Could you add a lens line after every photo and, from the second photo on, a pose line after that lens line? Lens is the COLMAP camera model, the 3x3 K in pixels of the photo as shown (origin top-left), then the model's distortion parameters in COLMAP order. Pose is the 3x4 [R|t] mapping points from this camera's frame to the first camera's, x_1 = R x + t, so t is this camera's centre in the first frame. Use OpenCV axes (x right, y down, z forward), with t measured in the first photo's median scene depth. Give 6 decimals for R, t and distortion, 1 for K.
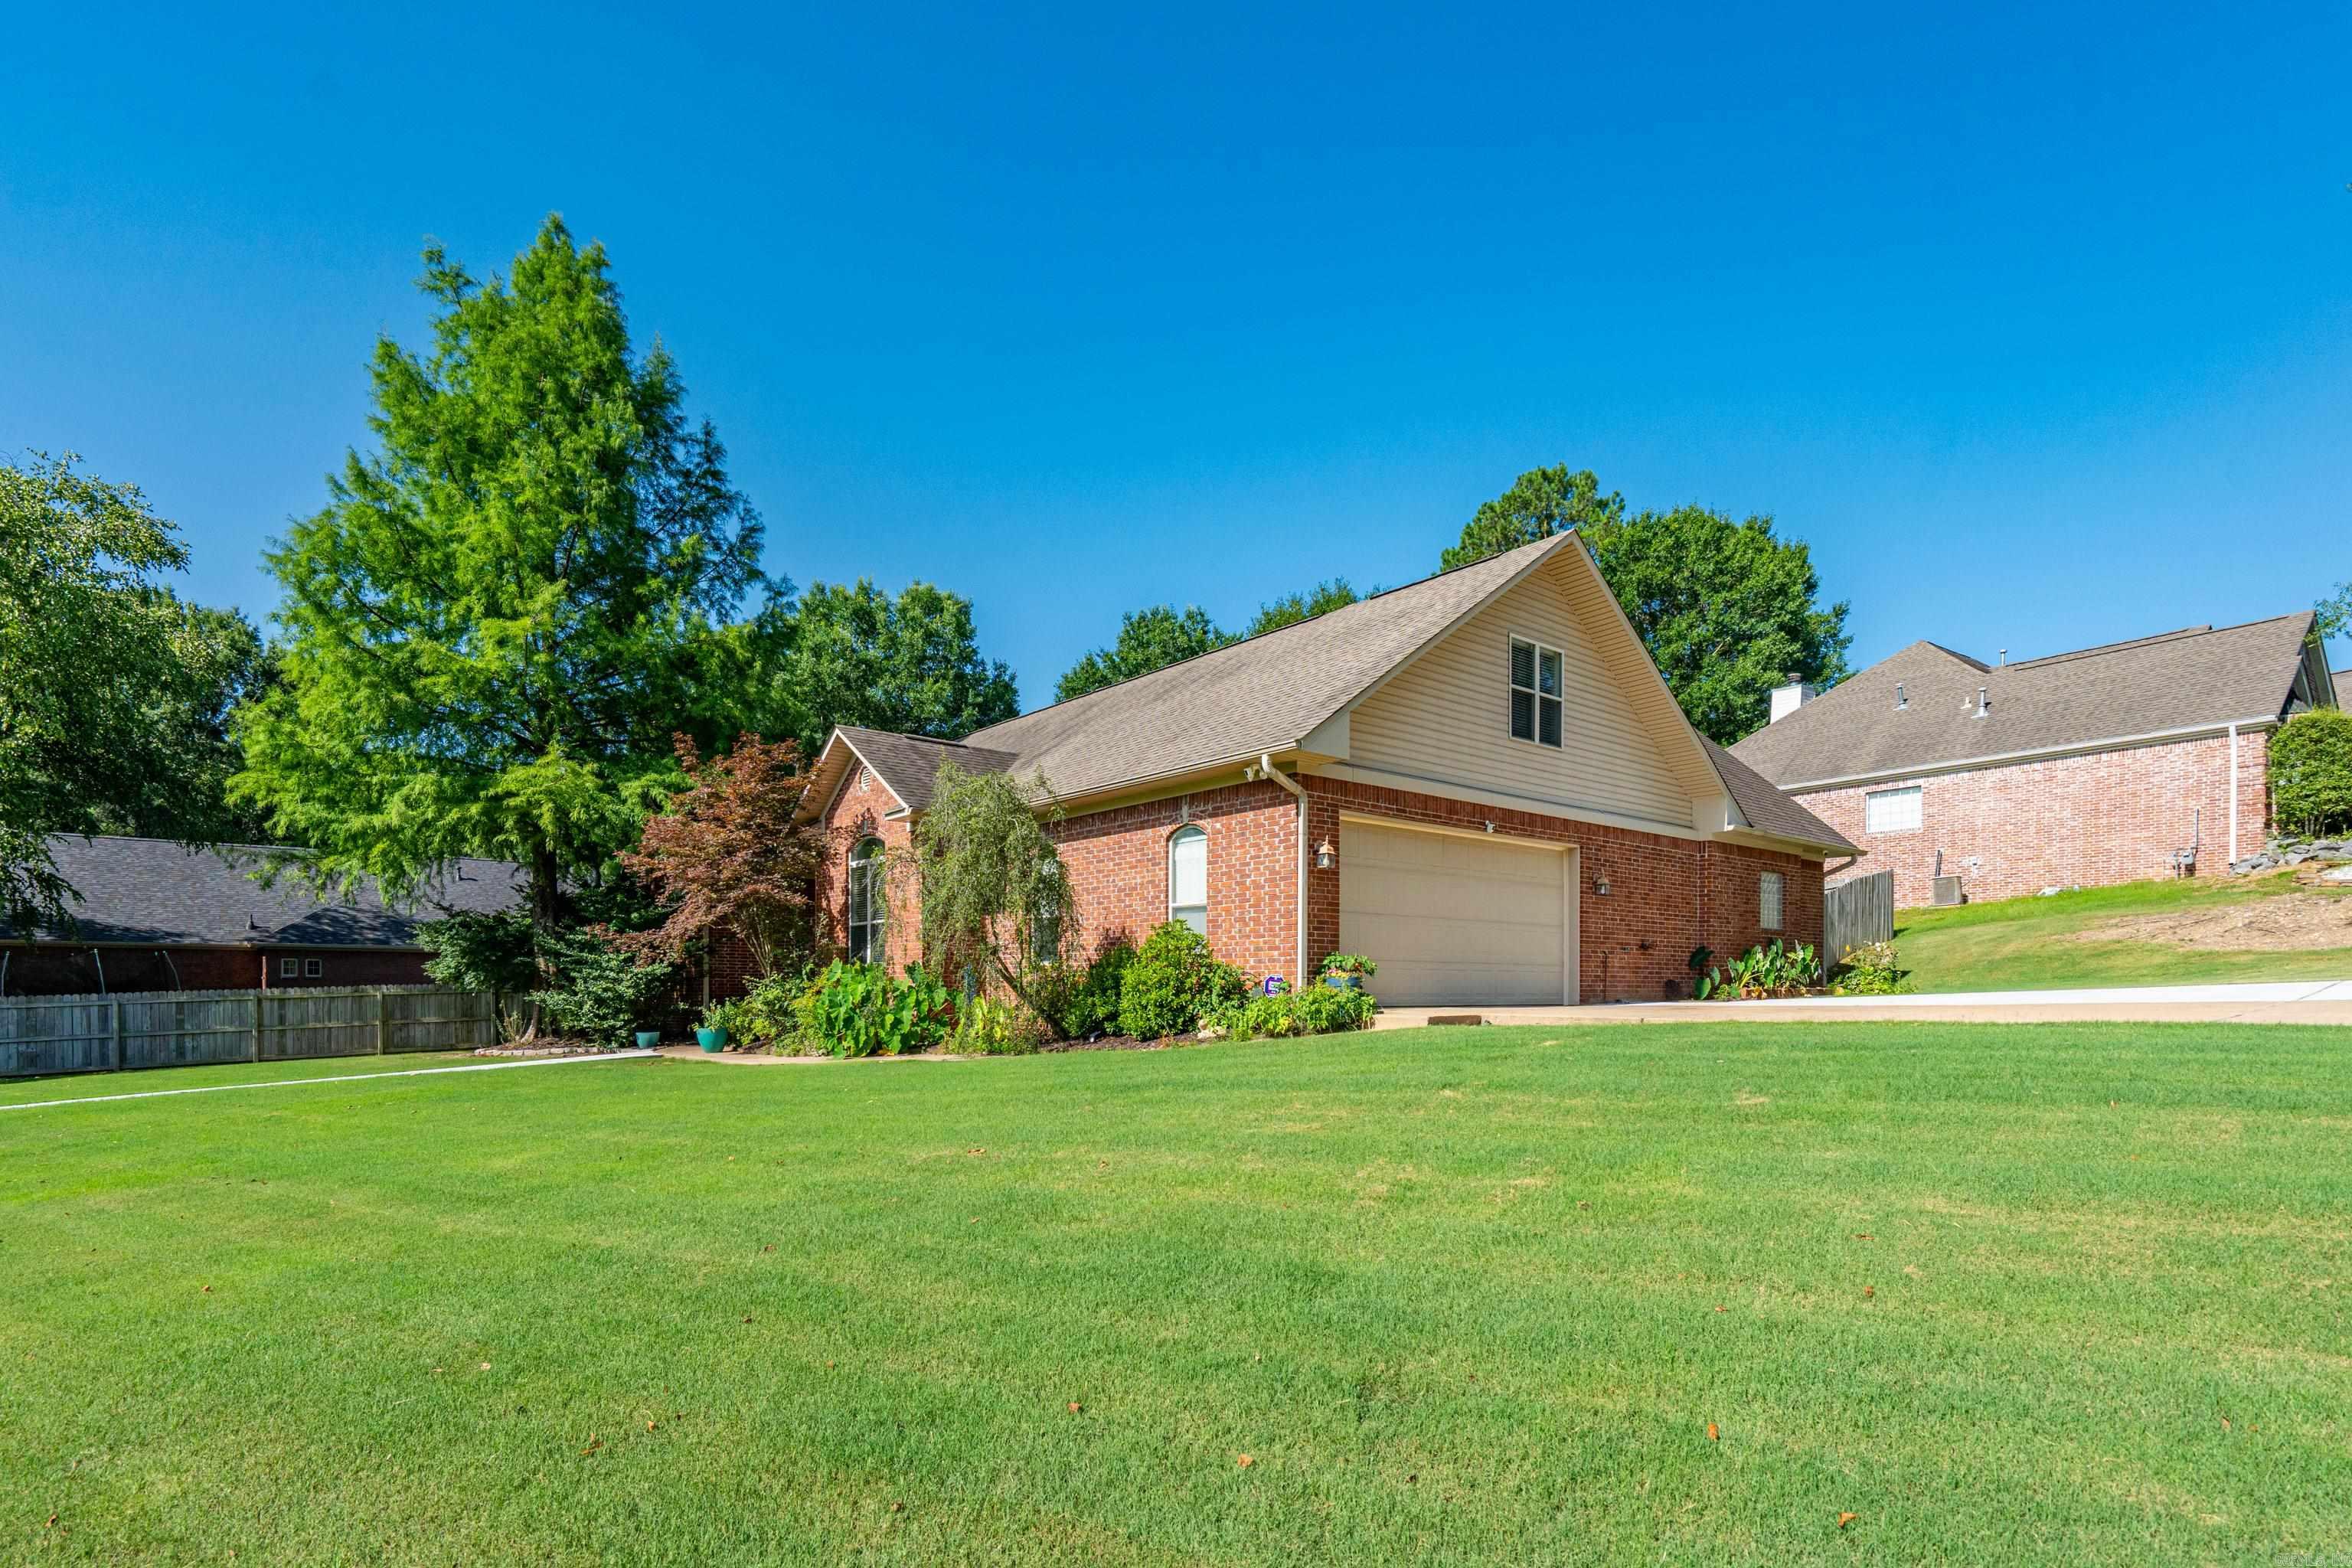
lens RADIAL K [[1136.0, 0, 1130.7], [0, 1136.0, 926.3], [0, 0, 1]] dist [-0.000377, 0.000081]
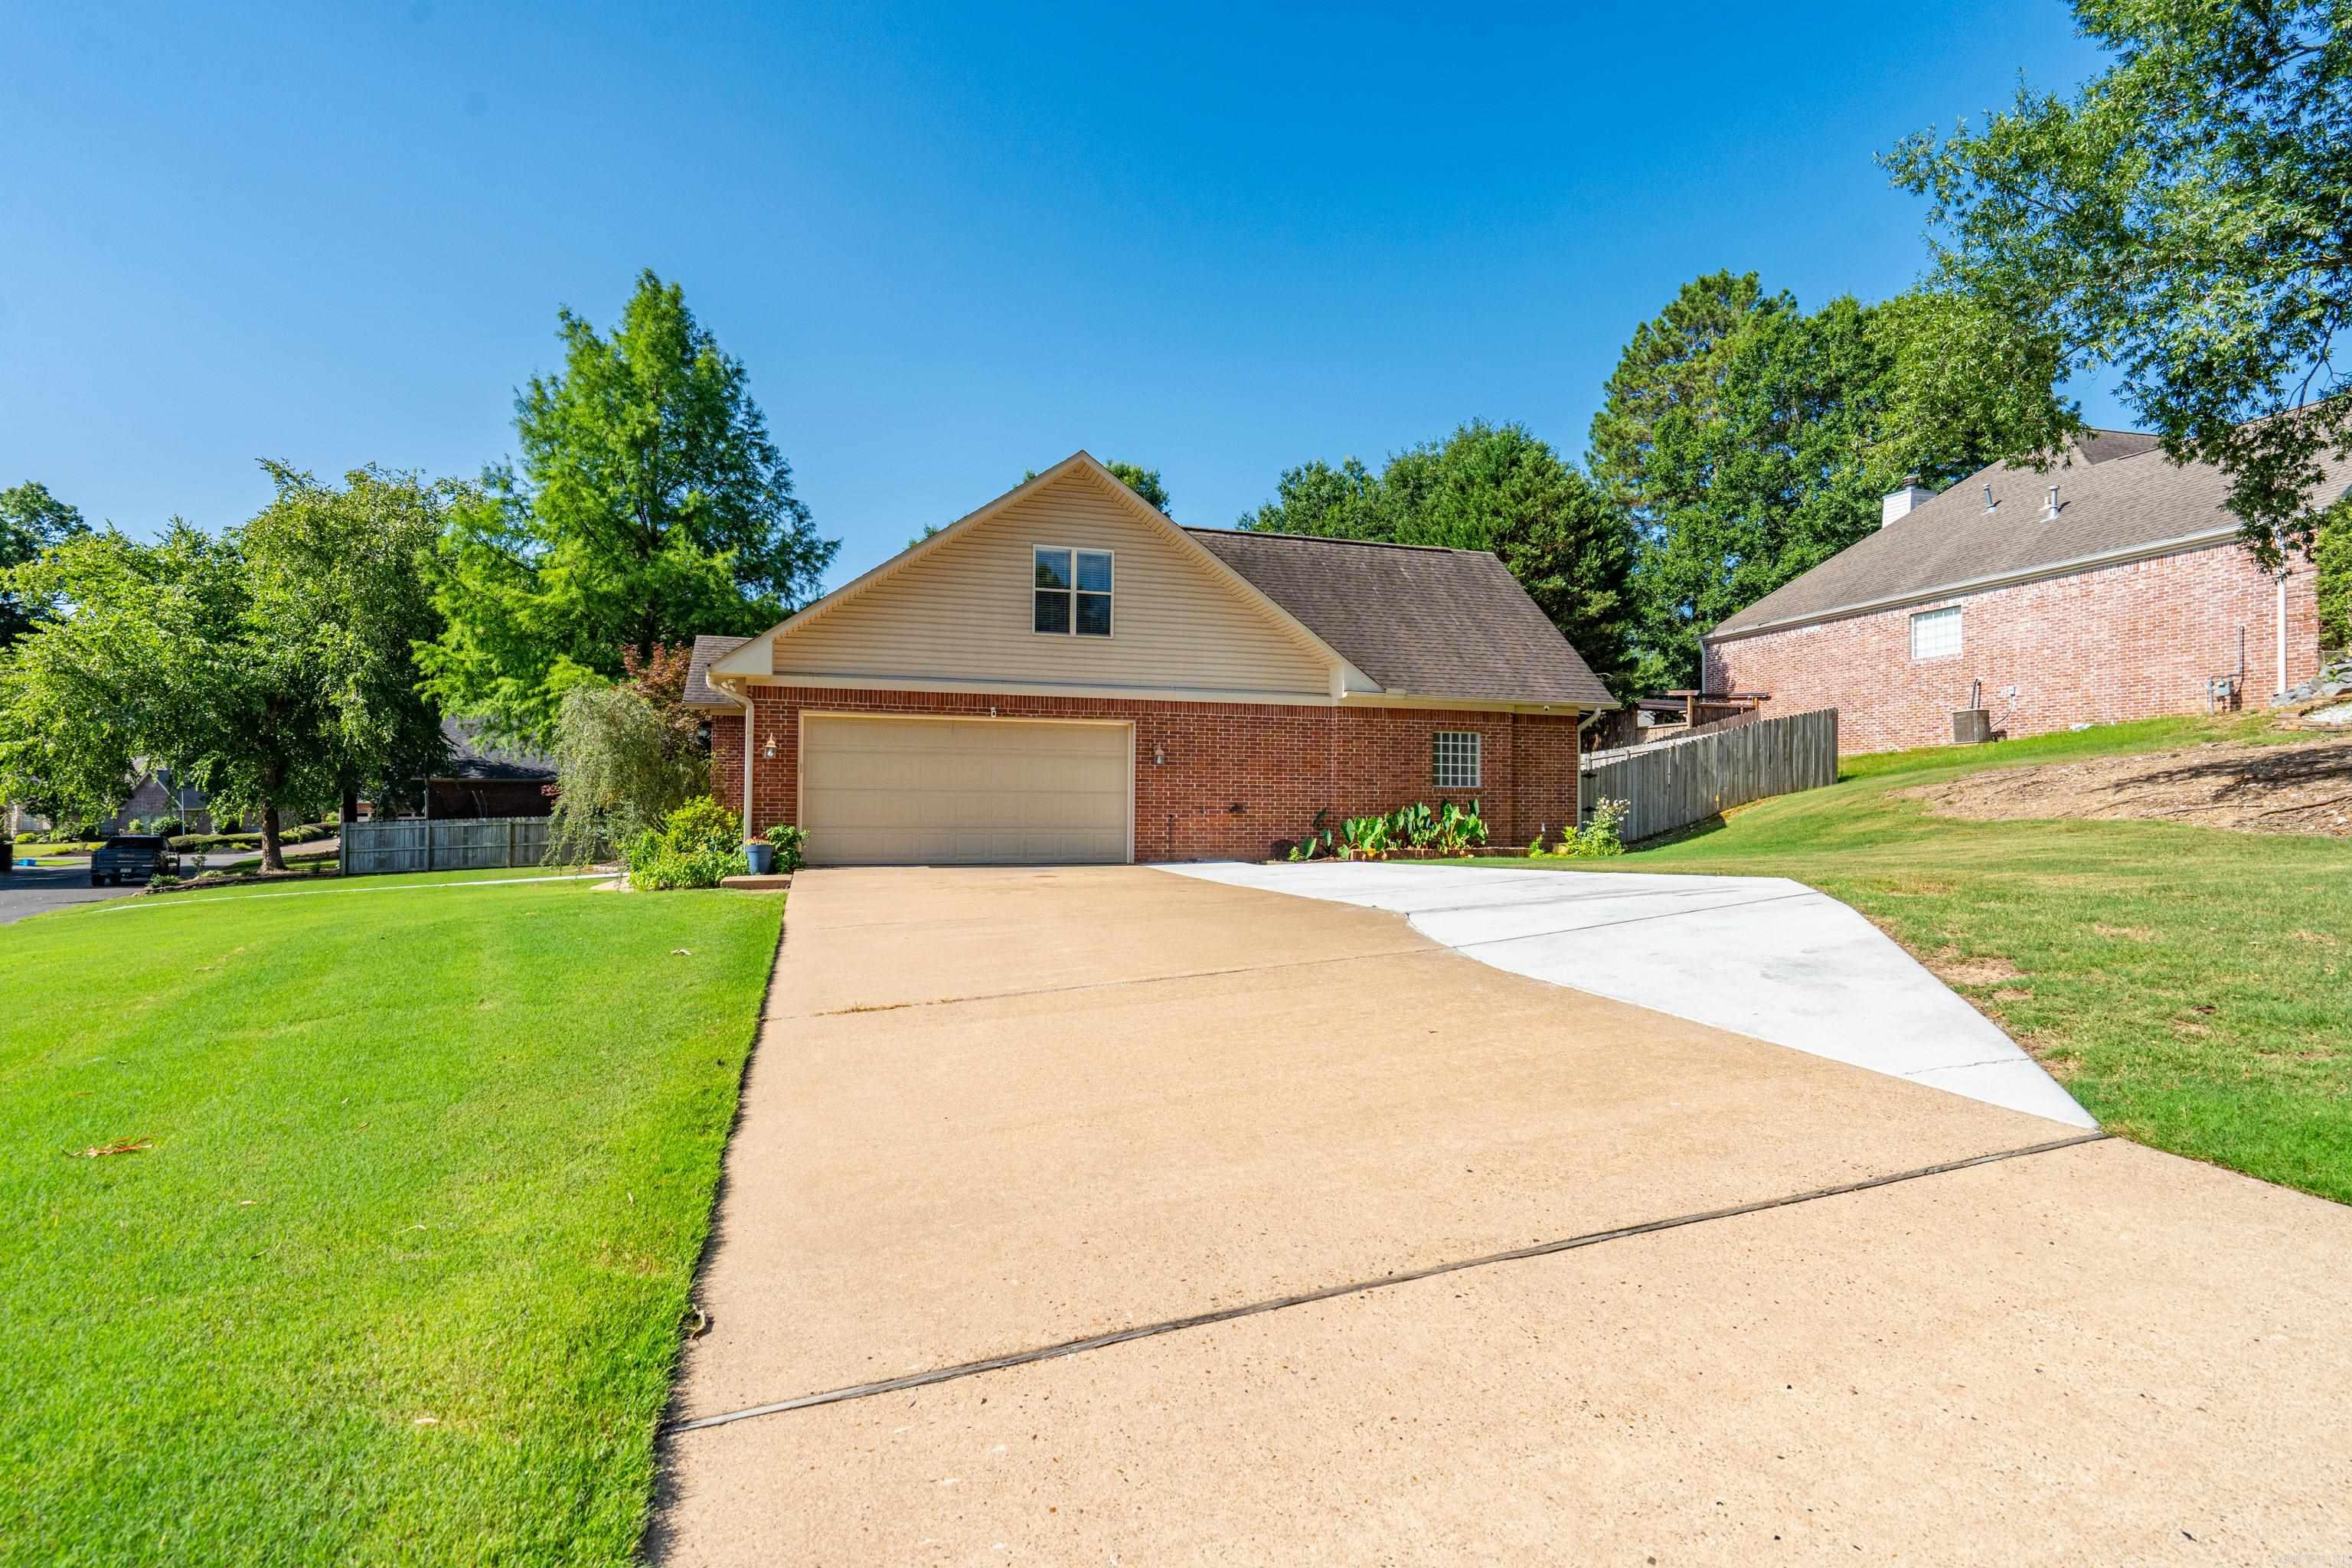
lens RADIAL K [[1053.9, 0, 1152.2], [0, 1053.9, 730.8], [0, 0, 1]] dist [-0.001045, 0.000217]
pose [[0.932839, -0.016057, -0.359936, 0.637473], [0.012599, 0.999849, -0.011949, -0.039283], [0.360074, 0.006612, 0.932900, 0.023279]]
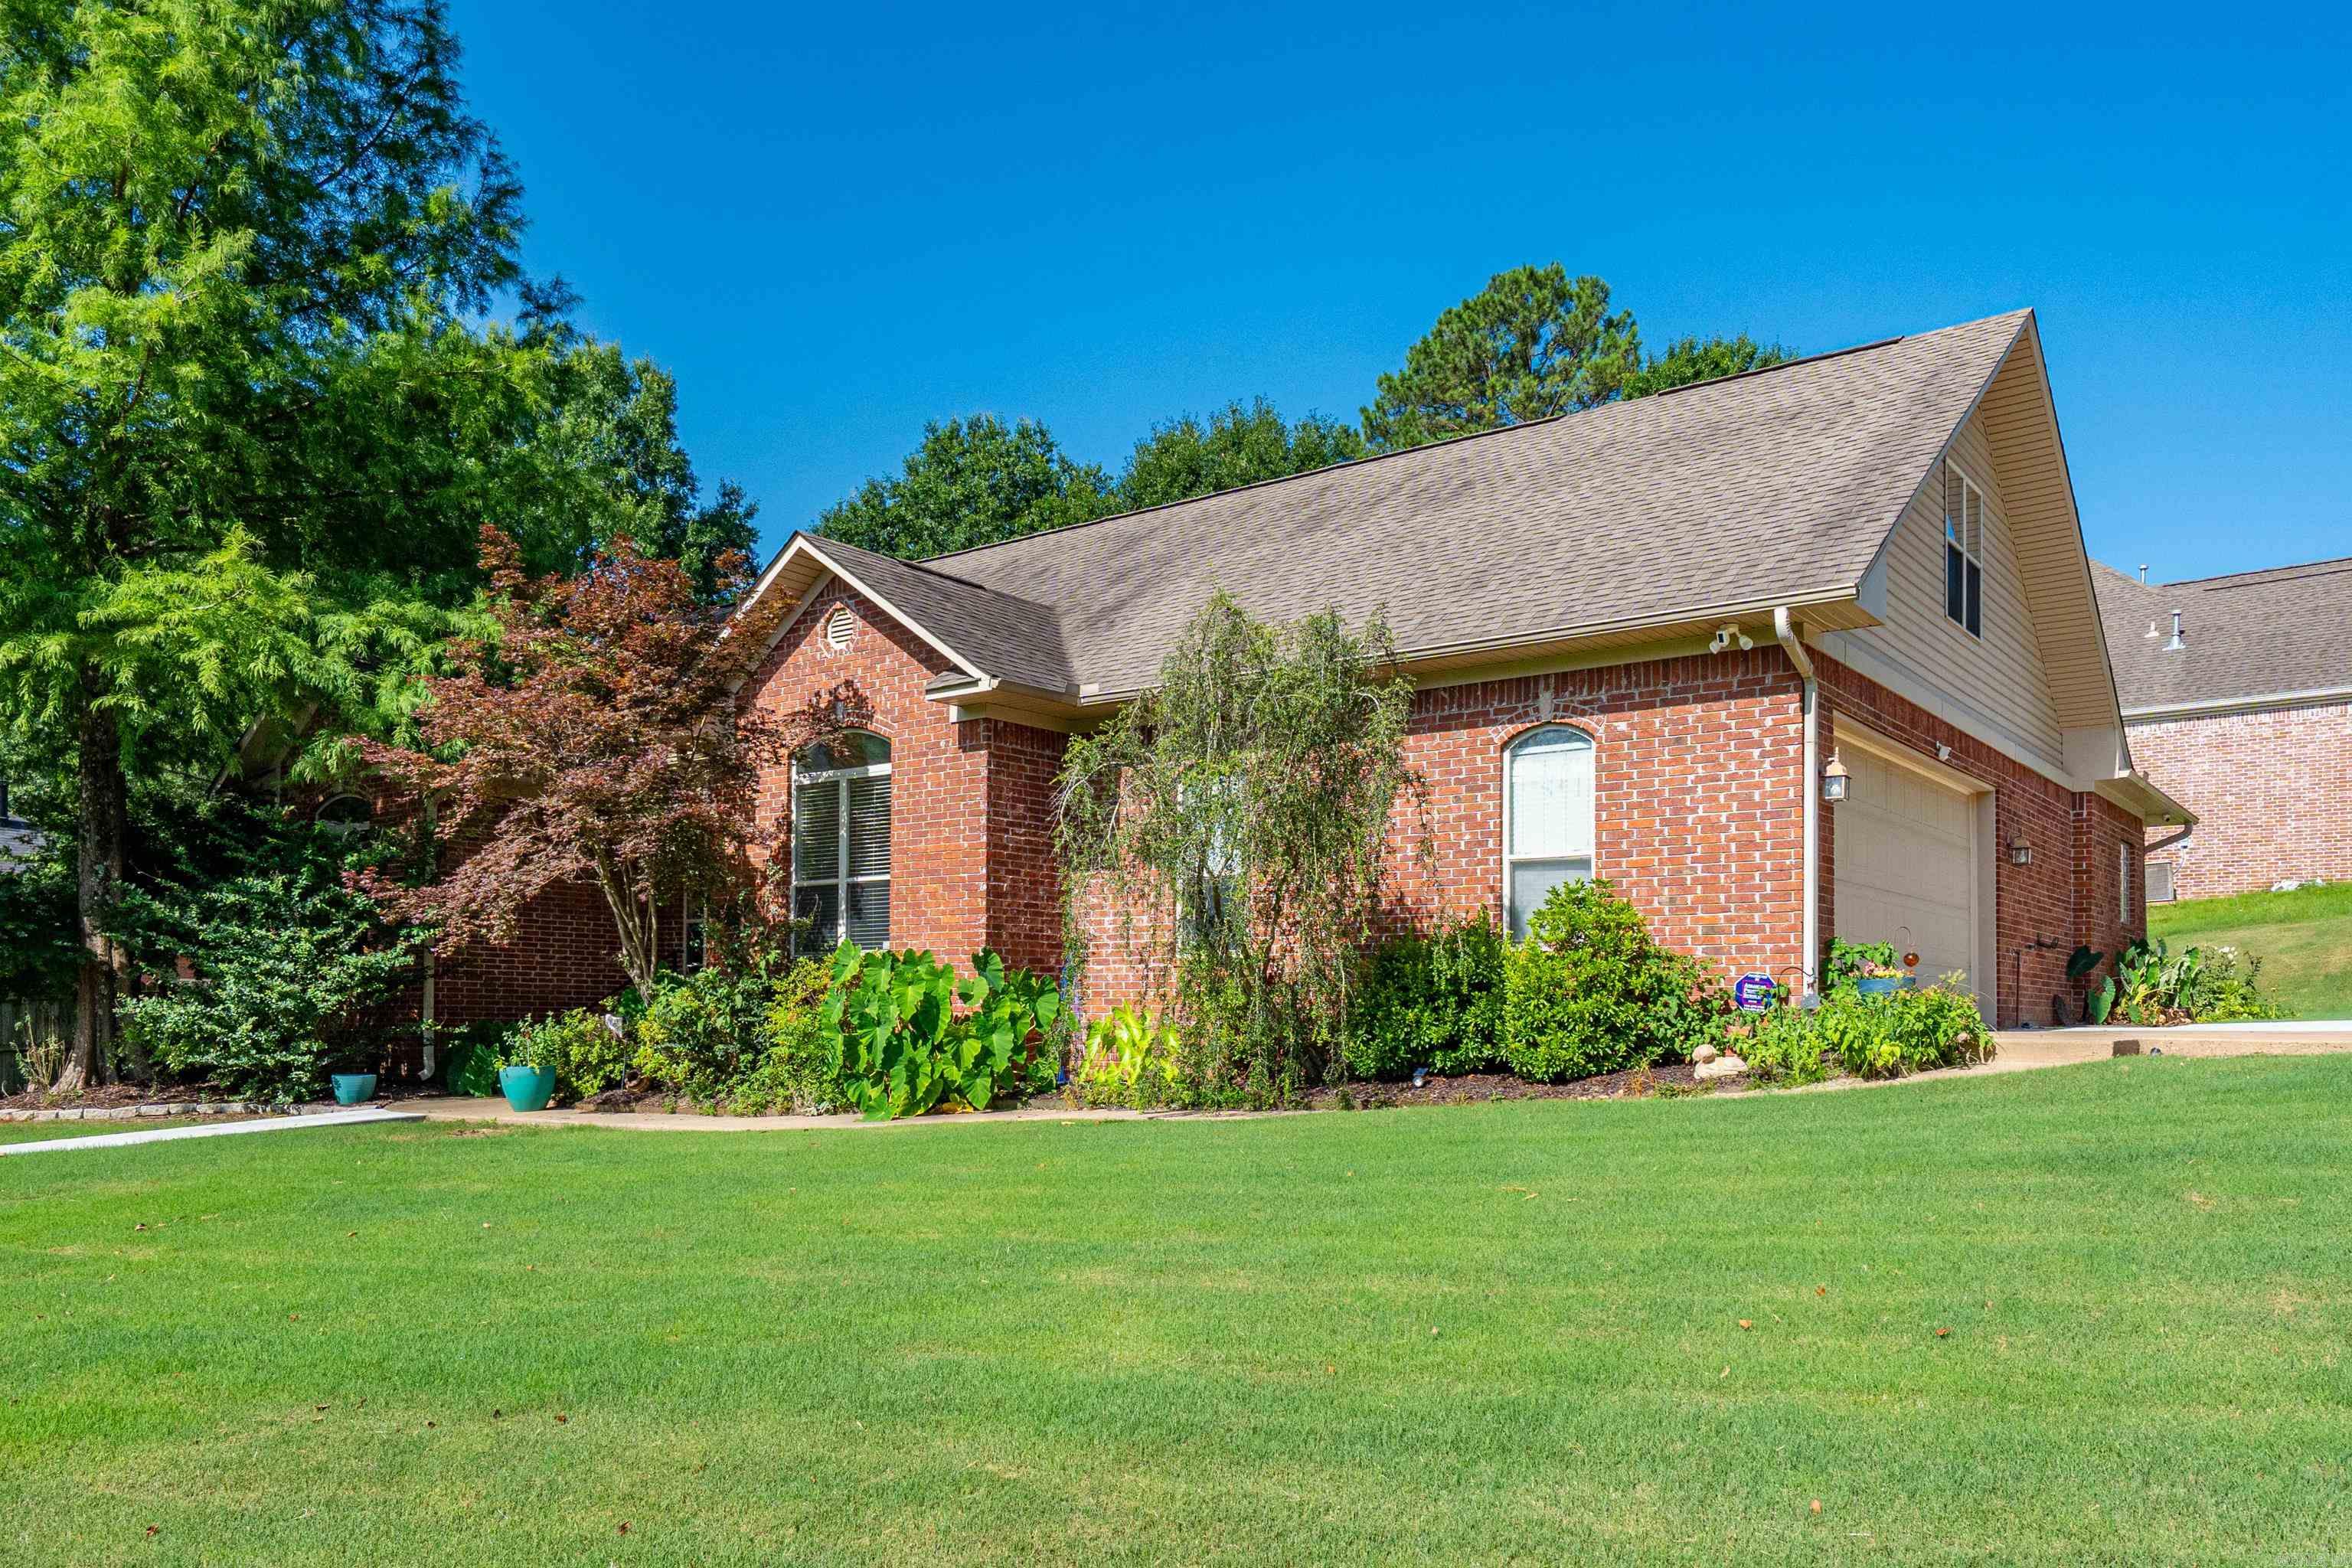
lens RADIAL K [[1708.5, 0, 1179.8], [0, 1708.5, 853.5], [0, 0, 1]] dist [0.009751, 0.002360]
pose [[0.971318, 0.029382, 0.235963, -0.235467], [-0.020303, 0.998960, -0.040814, 0.013182], [-0.236917, 0.034853, 0.970905, 0.108778]]
